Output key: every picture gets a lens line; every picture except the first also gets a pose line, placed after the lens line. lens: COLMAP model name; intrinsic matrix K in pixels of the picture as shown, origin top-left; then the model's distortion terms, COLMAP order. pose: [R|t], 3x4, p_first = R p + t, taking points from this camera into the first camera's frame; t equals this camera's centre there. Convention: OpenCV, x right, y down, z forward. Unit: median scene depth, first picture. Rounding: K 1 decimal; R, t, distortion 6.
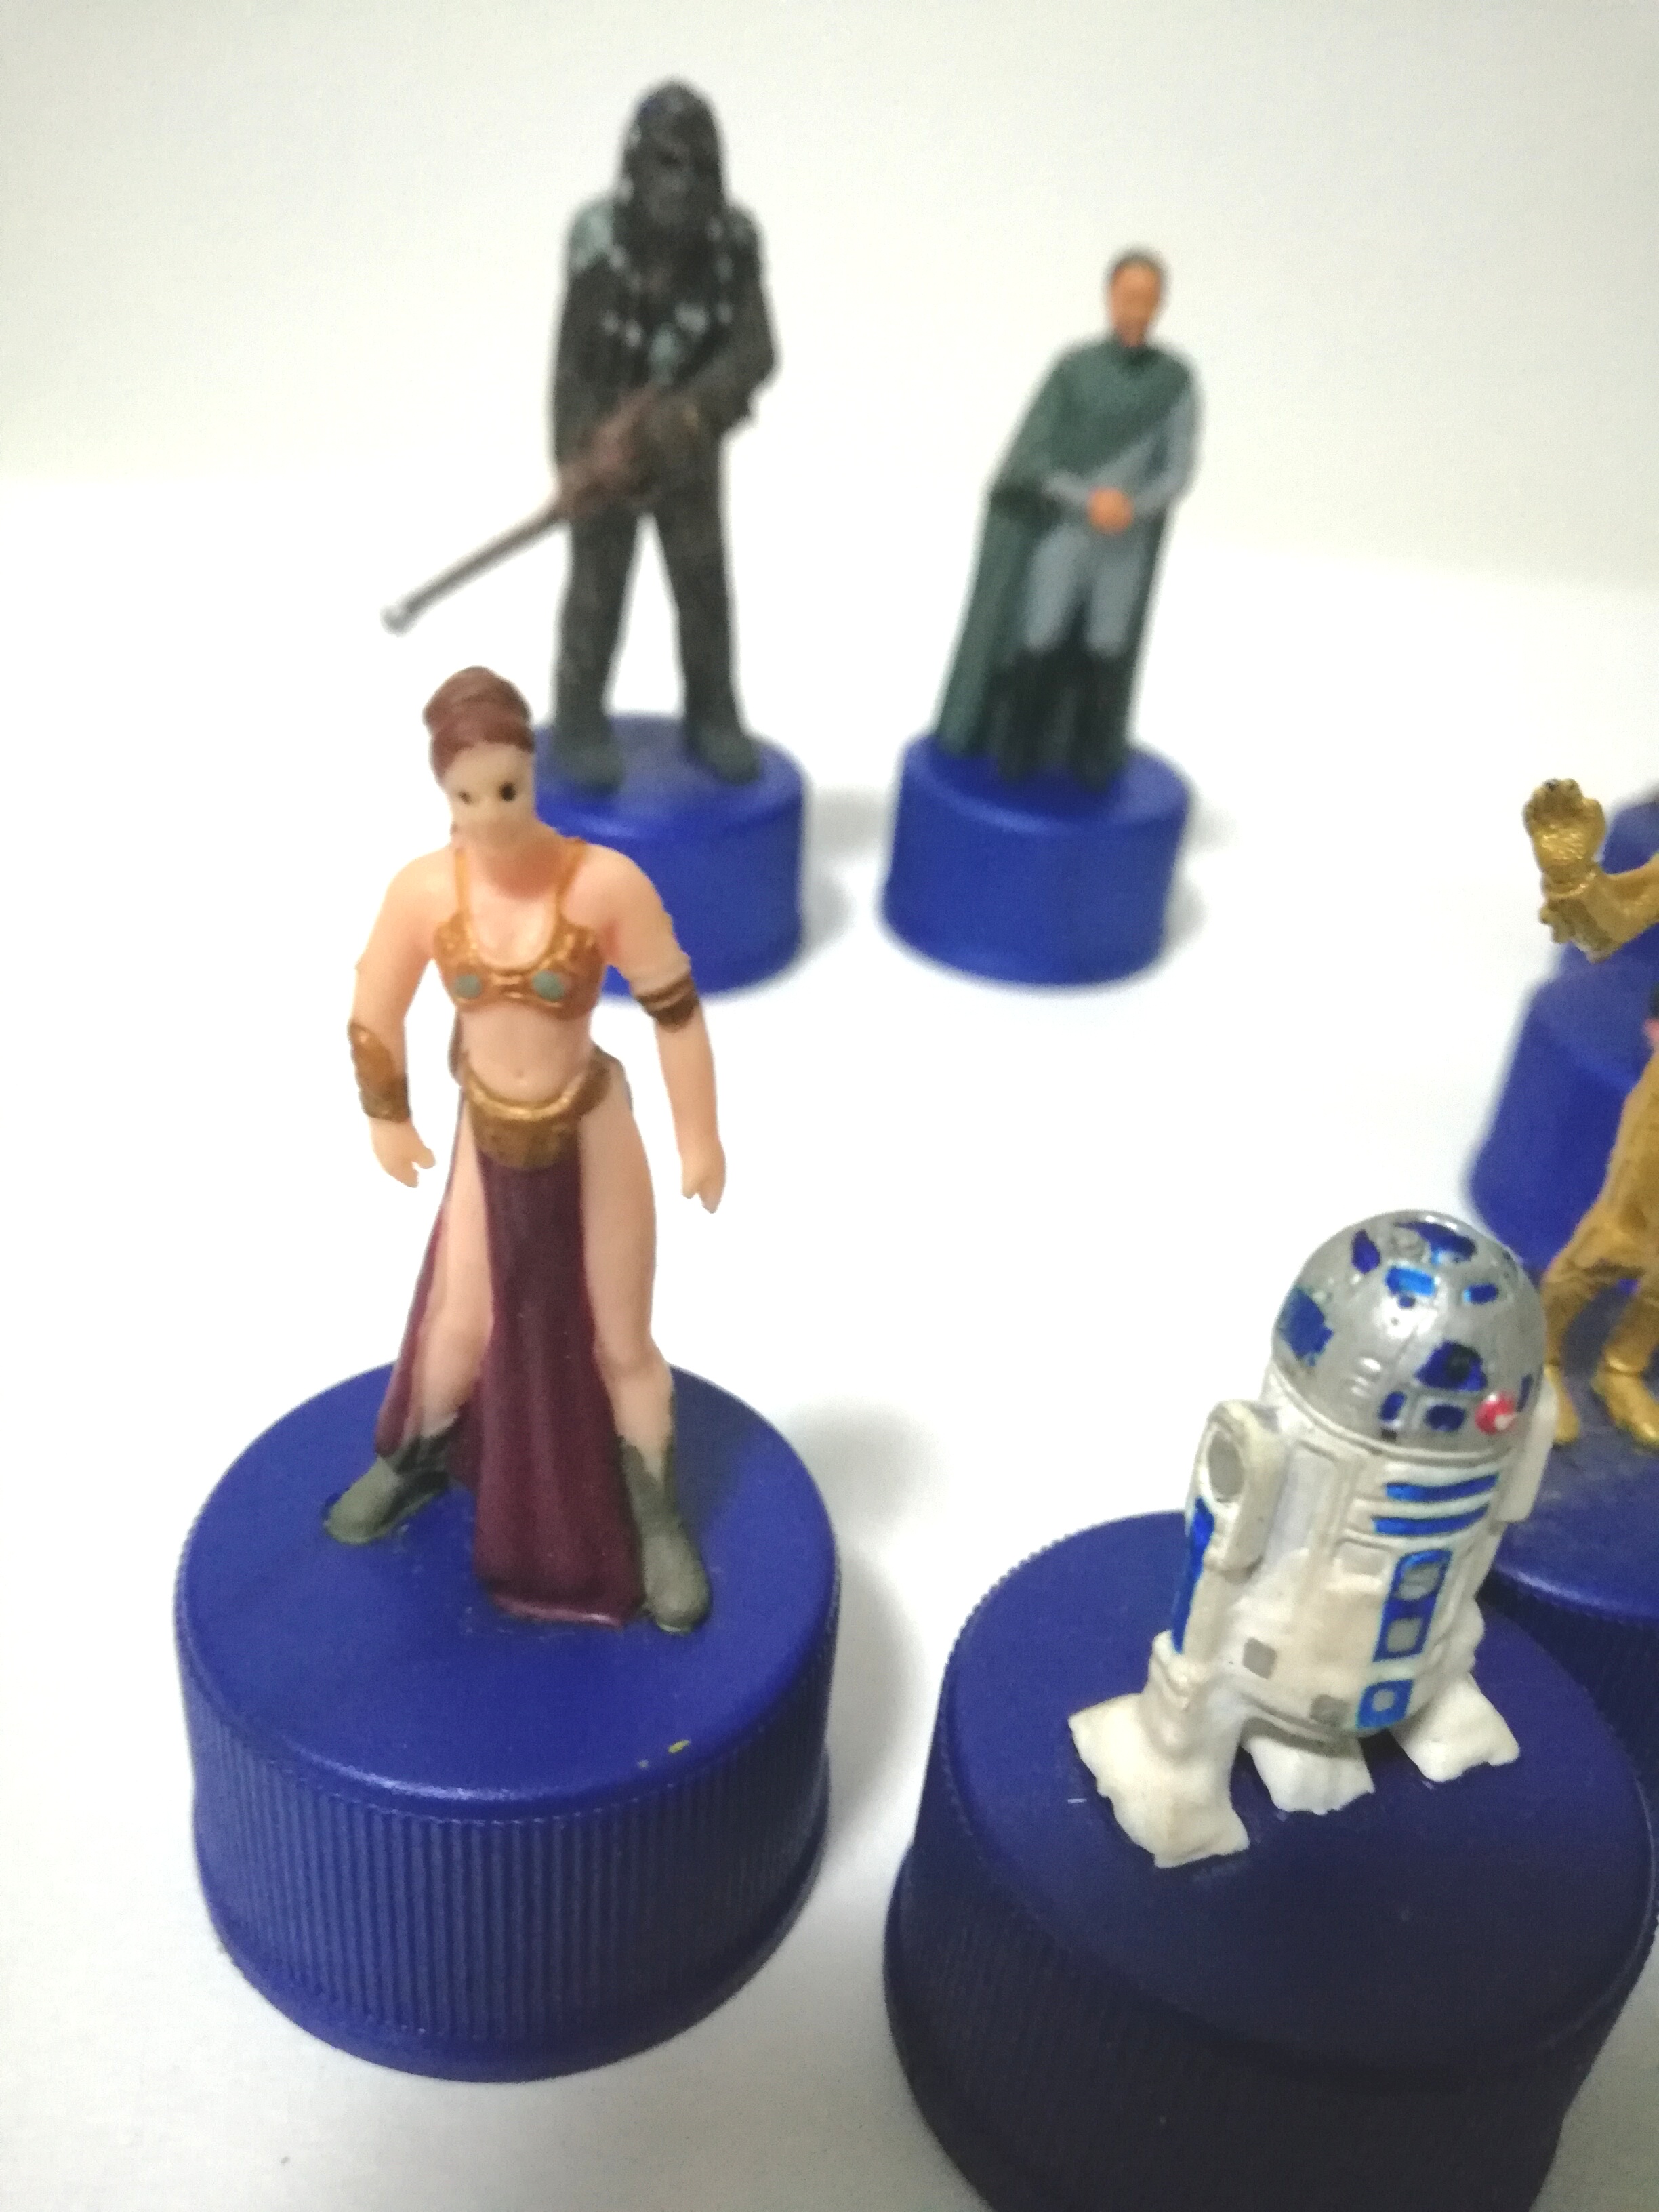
lens RADIAL K [[1803.2, 0, 824.5], [0, 1803.2, 1081.7], [0, 0, 1]] dist [0.052016, -0.202311]
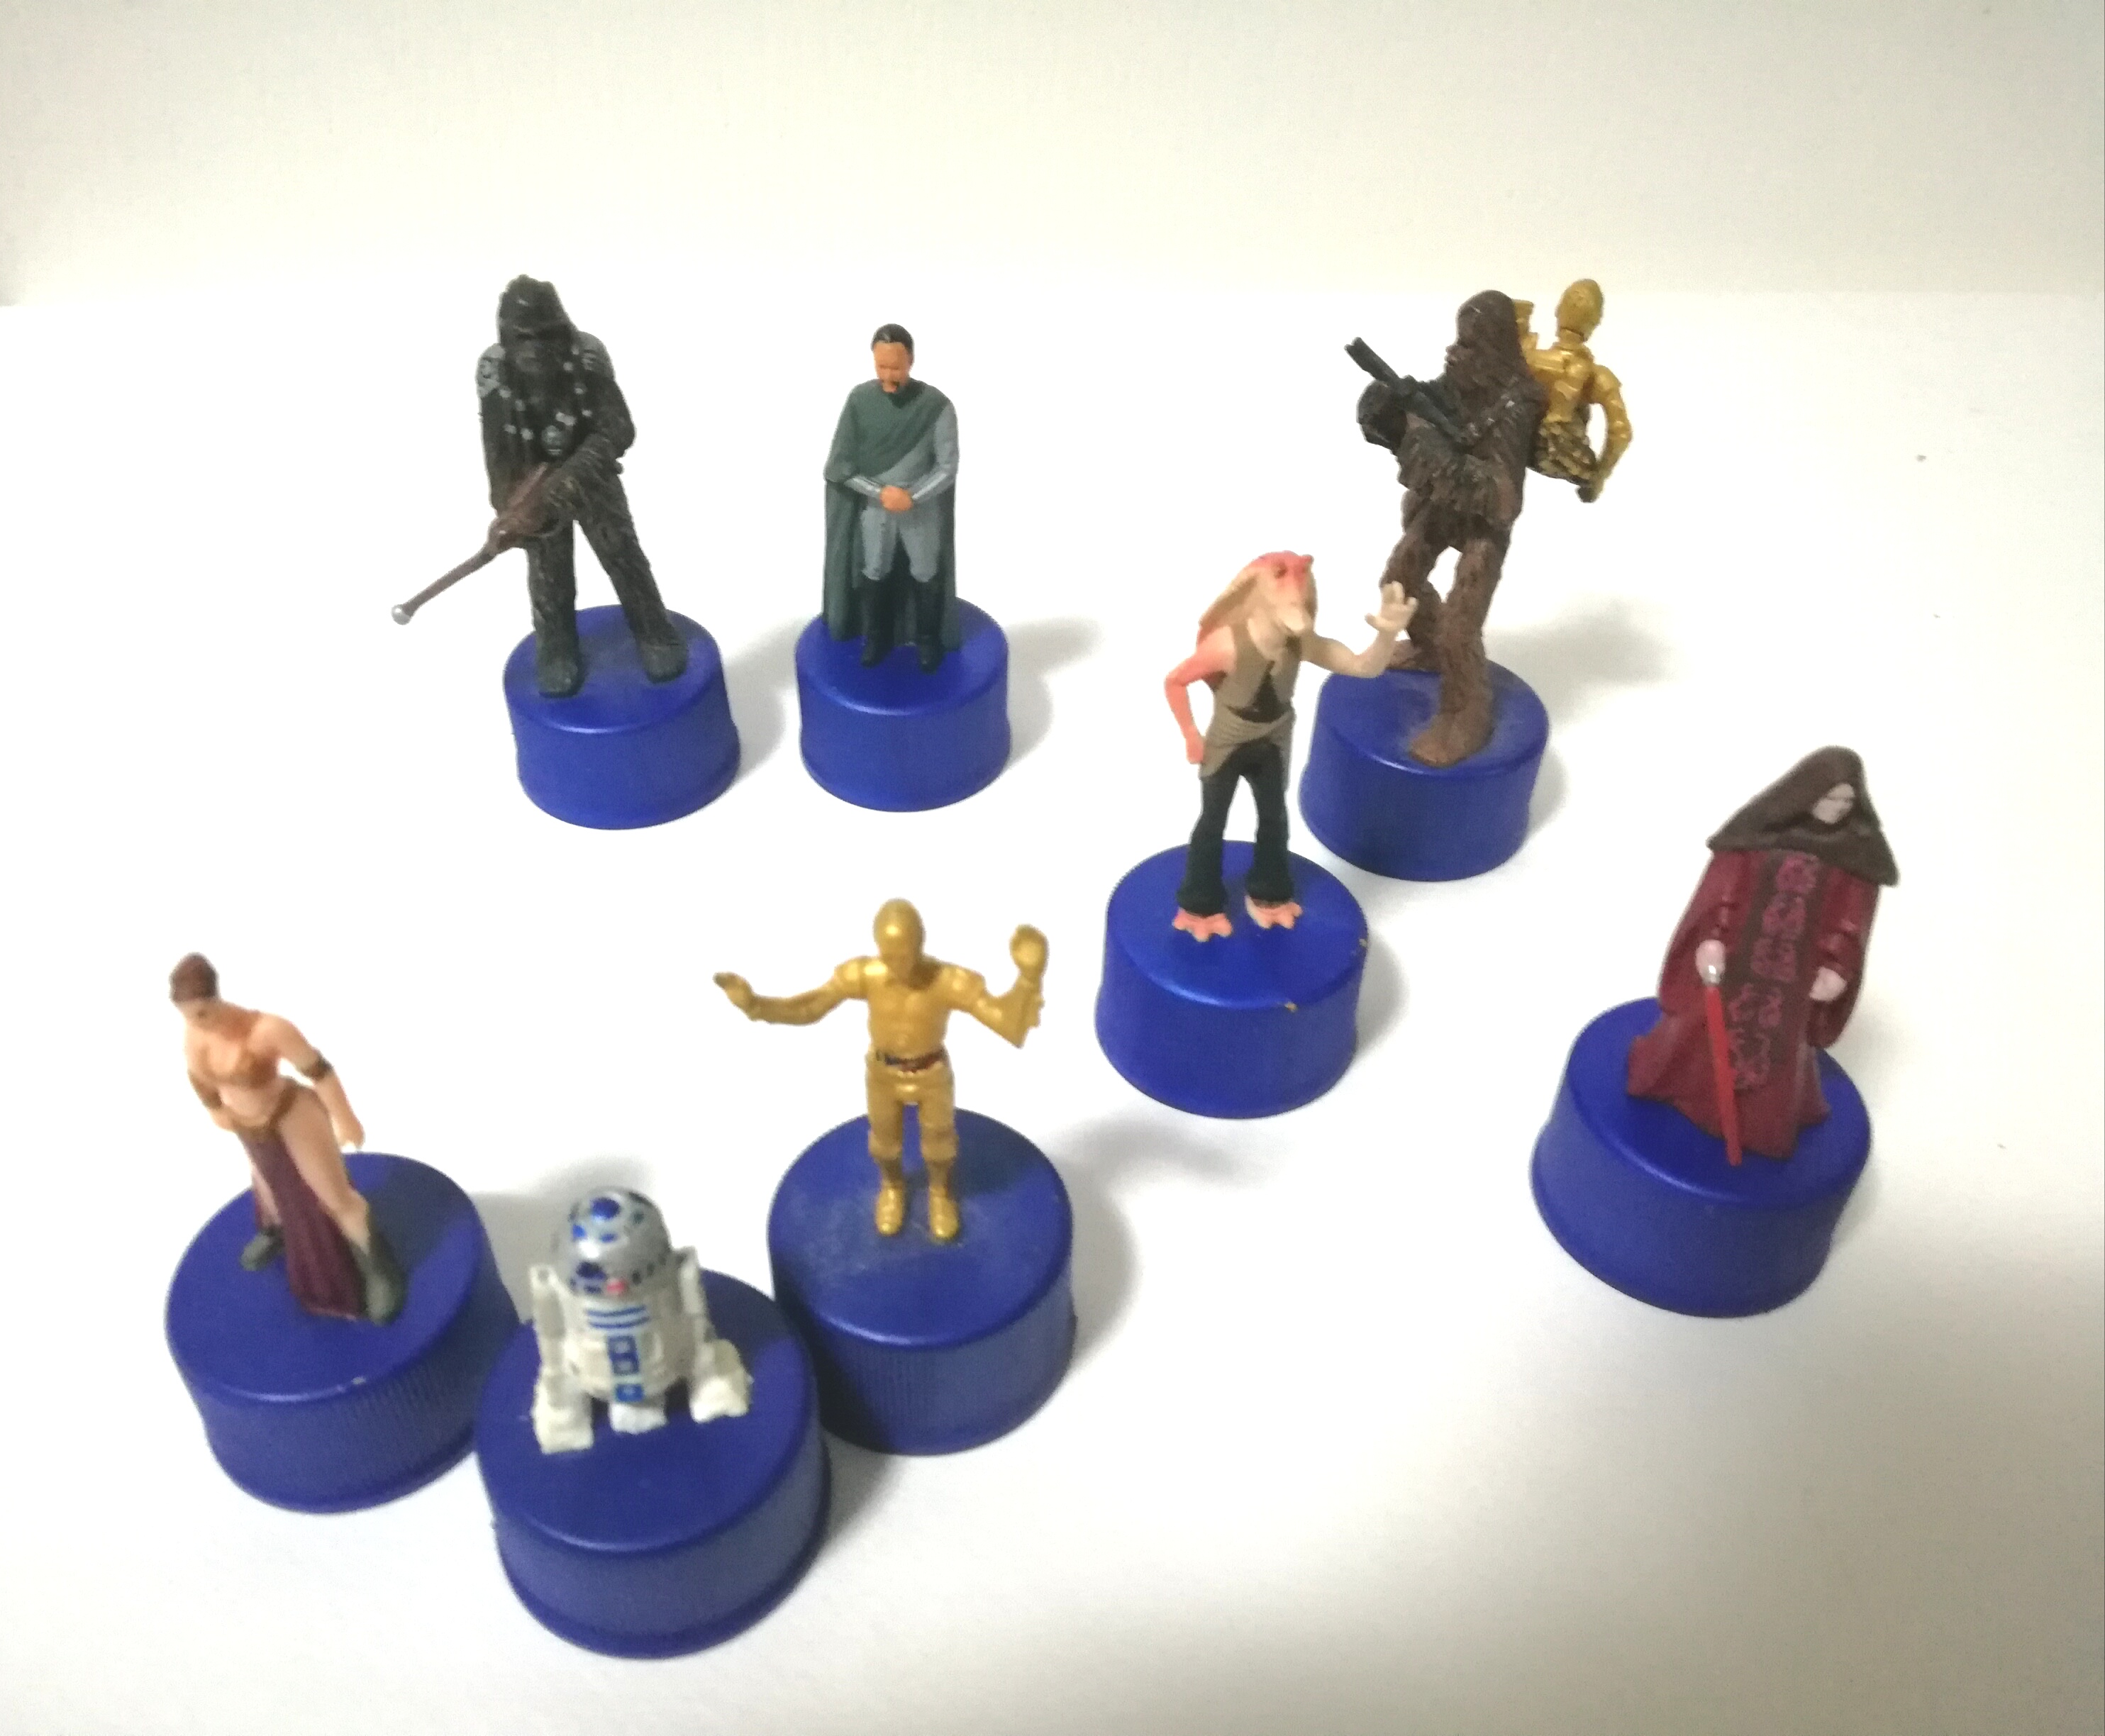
lens RADIAL K [[1857.9, 0, 949.5], [0, 1857.9, 848.2], [0, 0, 1]] dist [0.107066, -0.249422]
pose [[0.980930, 0.019169, -0.193414, 0.808973], [0.016803, 0.983035, 0.182647, -0.521943], [0.193634, -0.182413, 0.963966, -0.734753]]
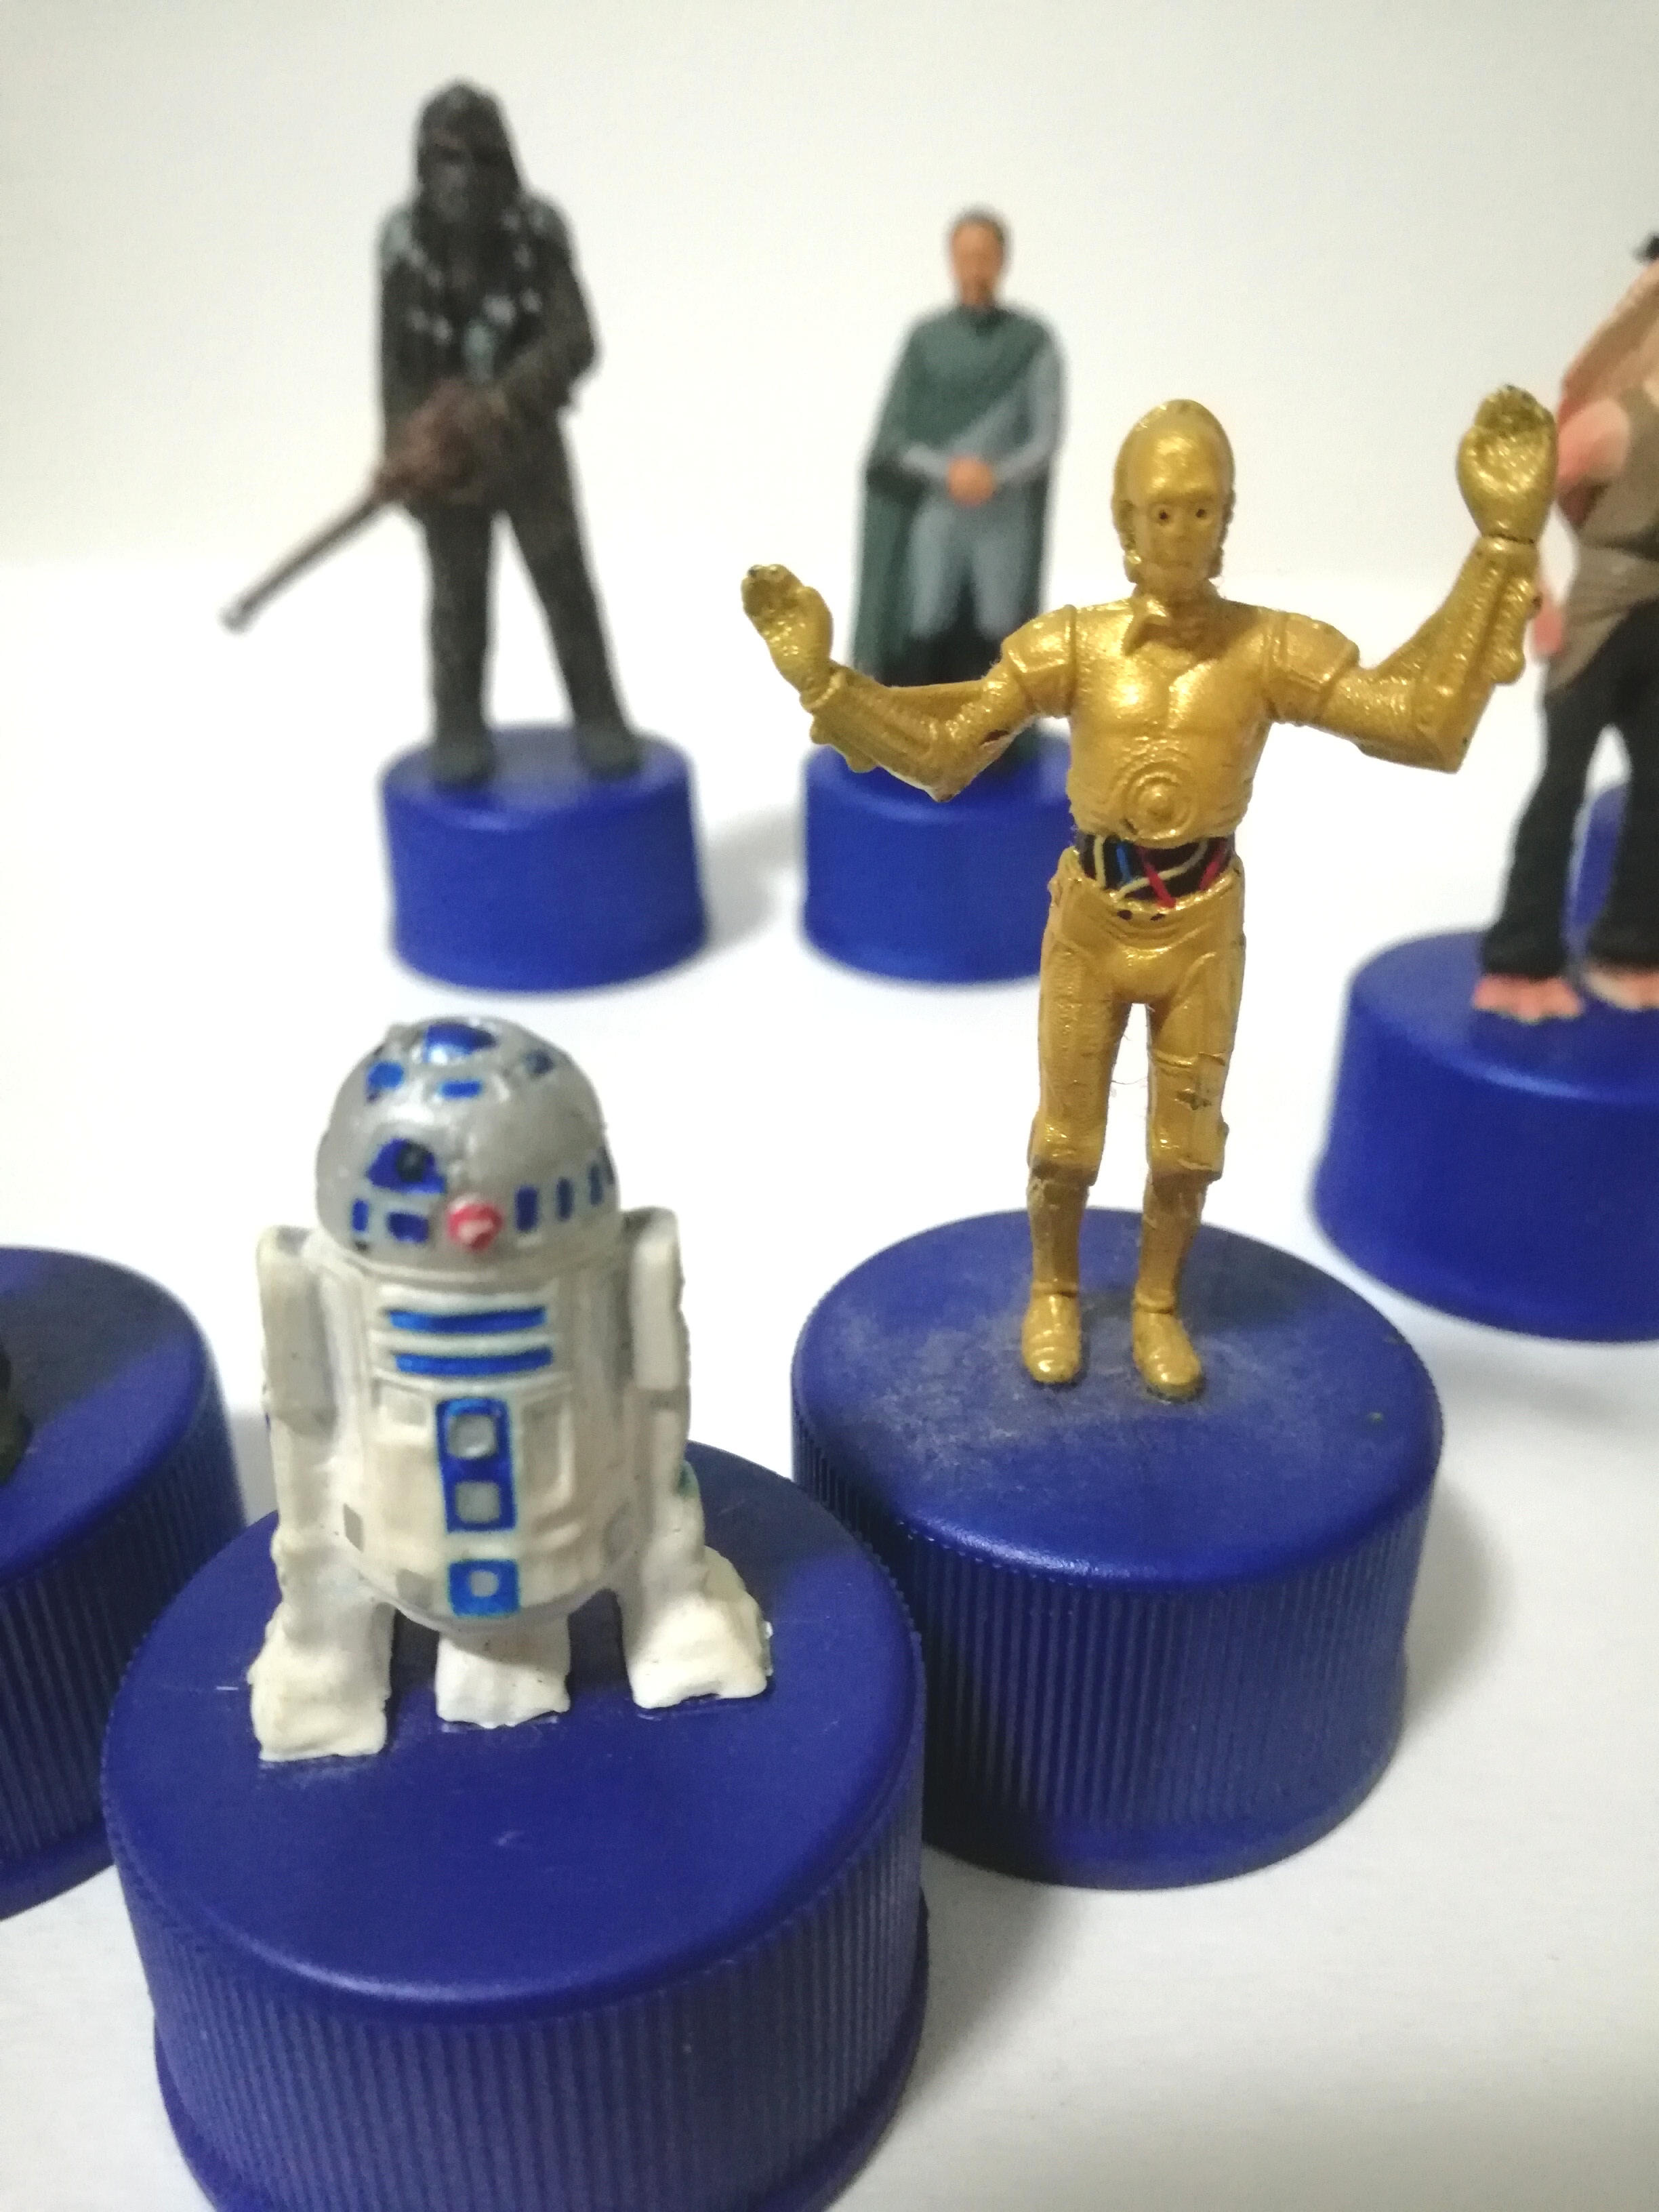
lens RADIAL K [[1803.2, 0, 824.5], [0, 1803.2, 1081.7], [0, 0, 1]] dist [0.052016, -0.202311]
pose [[0.978213, -0.001295, -0.207598, 0.468967], [-0.012377, 0.997838, -0.064548, 0.109612], [0.207232, 0.065711, 0.976082, 0.112541]]
